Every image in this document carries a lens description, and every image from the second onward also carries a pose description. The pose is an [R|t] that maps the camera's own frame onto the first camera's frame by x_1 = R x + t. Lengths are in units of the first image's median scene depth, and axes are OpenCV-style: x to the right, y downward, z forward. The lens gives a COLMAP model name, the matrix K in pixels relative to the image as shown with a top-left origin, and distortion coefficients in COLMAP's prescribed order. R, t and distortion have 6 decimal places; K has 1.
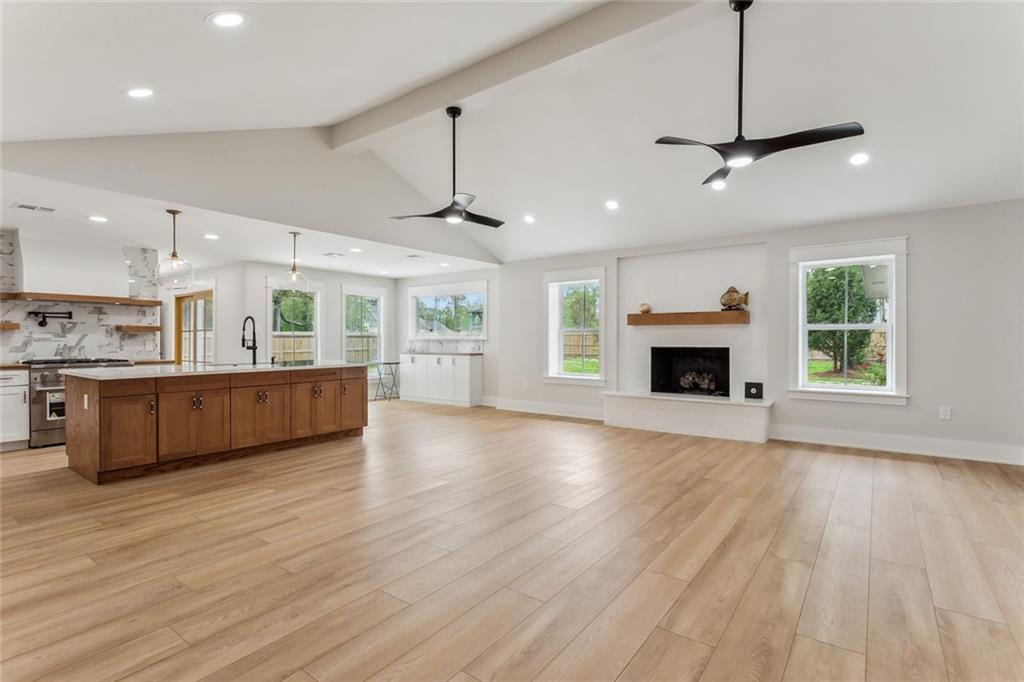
lens RADIAL K [[498.8, 0, 513.7], [0, 498.8, 340.0], [0, 0, 1]] dist [-0.000835, 0.001192]
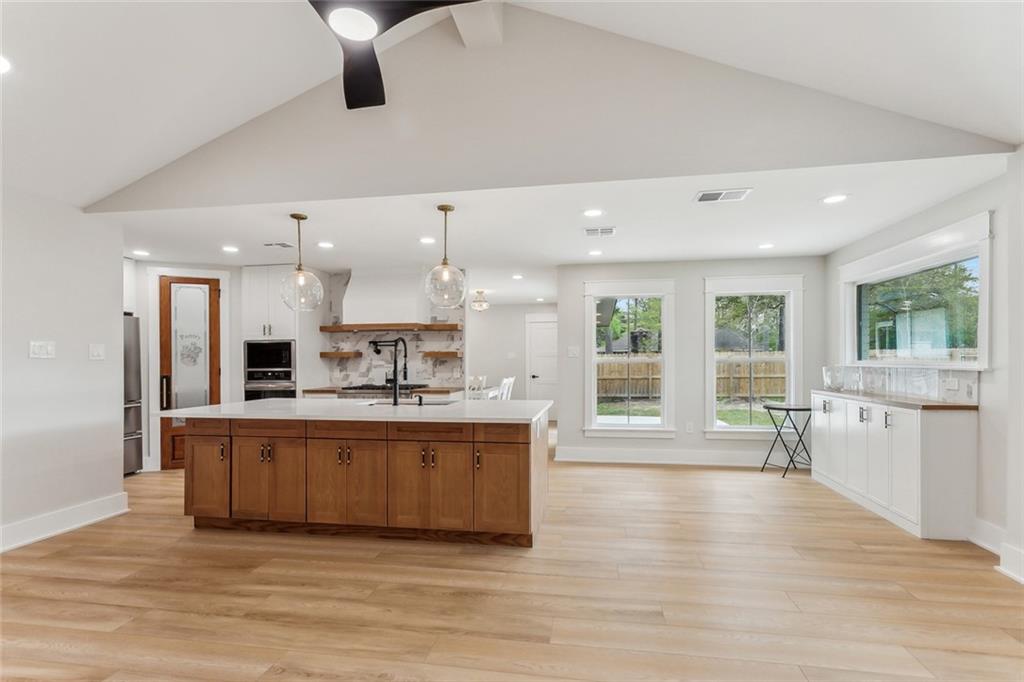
lens RADIAL K [[498.8, 0, 512.3], [0, 498.8, 362.7], [0, 0, 1]] dist [-0.000835, 0.001192]
pose [[0.447608, 0.004698, -0.894217, 0.184965], [0.003171, 0.999972, 0.006841, -0.015134], [0.894224, -0.005898, 0.447581, 0.791966]]
